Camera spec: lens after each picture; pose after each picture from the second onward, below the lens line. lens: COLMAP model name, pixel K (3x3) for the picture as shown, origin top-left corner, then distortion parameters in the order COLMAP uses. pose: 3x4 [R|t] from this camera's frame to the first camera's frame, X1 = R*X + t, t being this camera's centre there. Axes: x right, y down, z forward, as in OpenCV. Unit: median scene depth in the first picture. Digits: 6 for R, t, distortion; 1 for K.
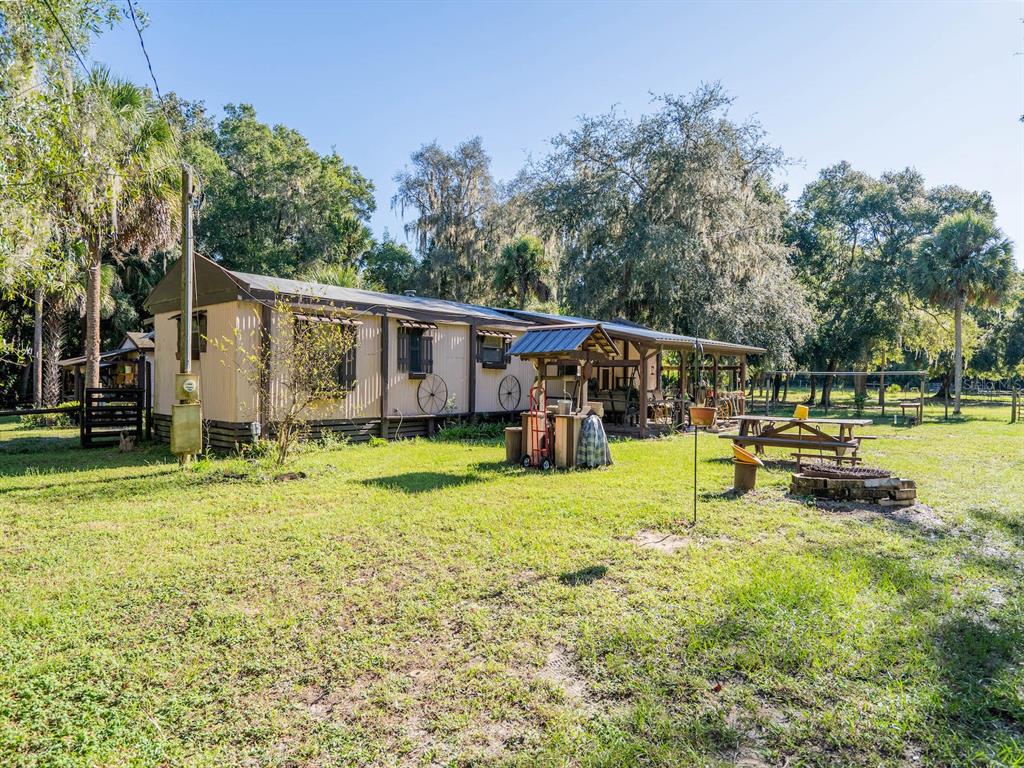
lens RADIAL K [[612.4, 0, 512.0], [0, 612.4, 384.0], [0, 0, 1]] dist [-0.002505, 0.000184]
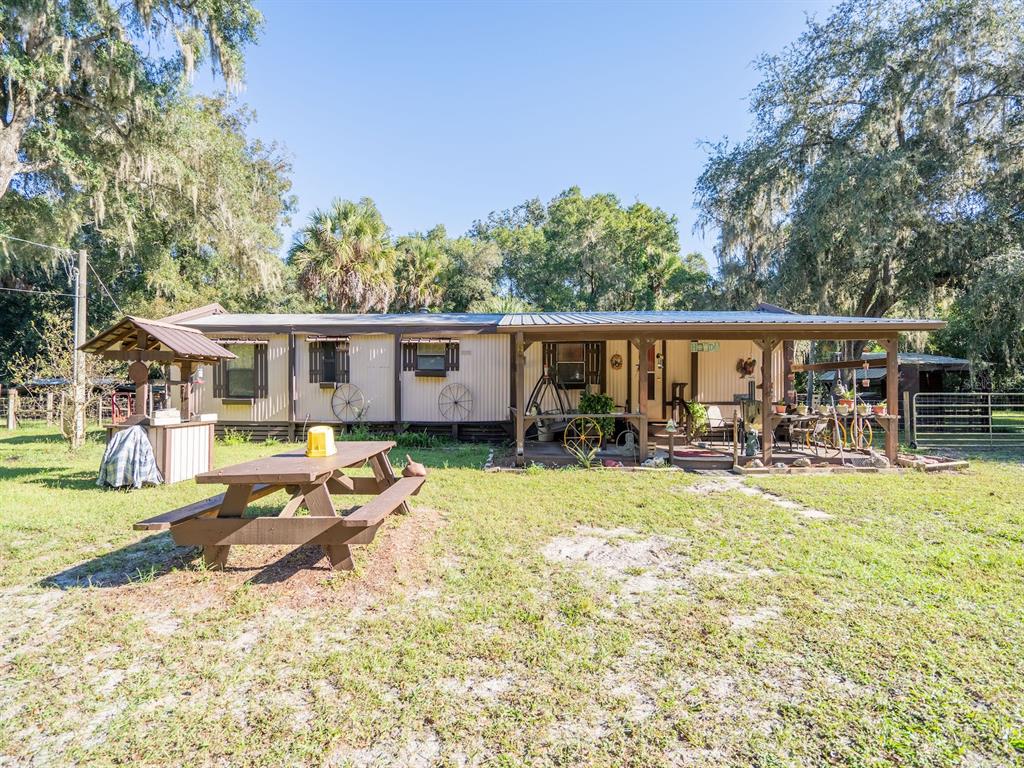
lens RADIAL K [[464.7, 0, 512.0], [0, 464.7, 384.0], [0, 0, 1]] dist [-0.004461, 0.000585]
pose [[0.647931, -0.022860, -0.761356, 0.658126], [0.001492, 0.999586, -0.028743, 0.008609], [0.761697, 0.017487, 0.647697, 0.671415]]
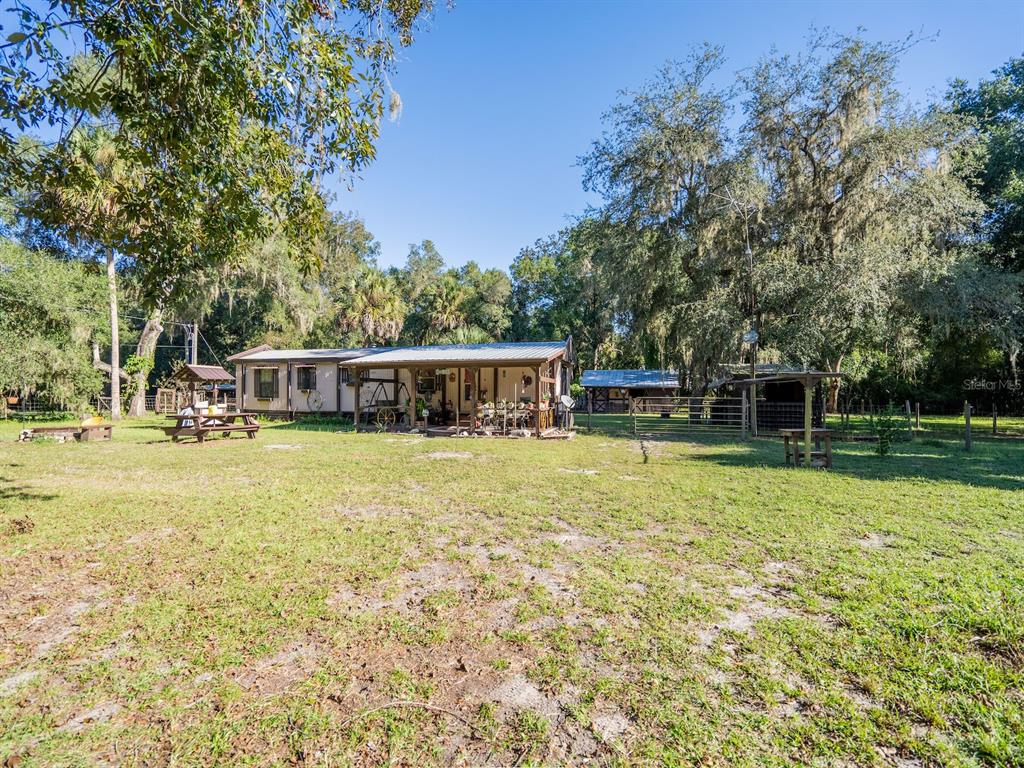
lens RADIAL K [[464.7, 0, 512.0], [0, 464.7, 384.0], [0, 0, 1]] dist [-0.004461, 0.000585]
pose [[0.429447, -0.029779, -0.902601, 1.433889], [-0.006756, 0.999322, -0.036184, 0.013436], [0.903067, 0.021637, 0.428955, 0.906004]]
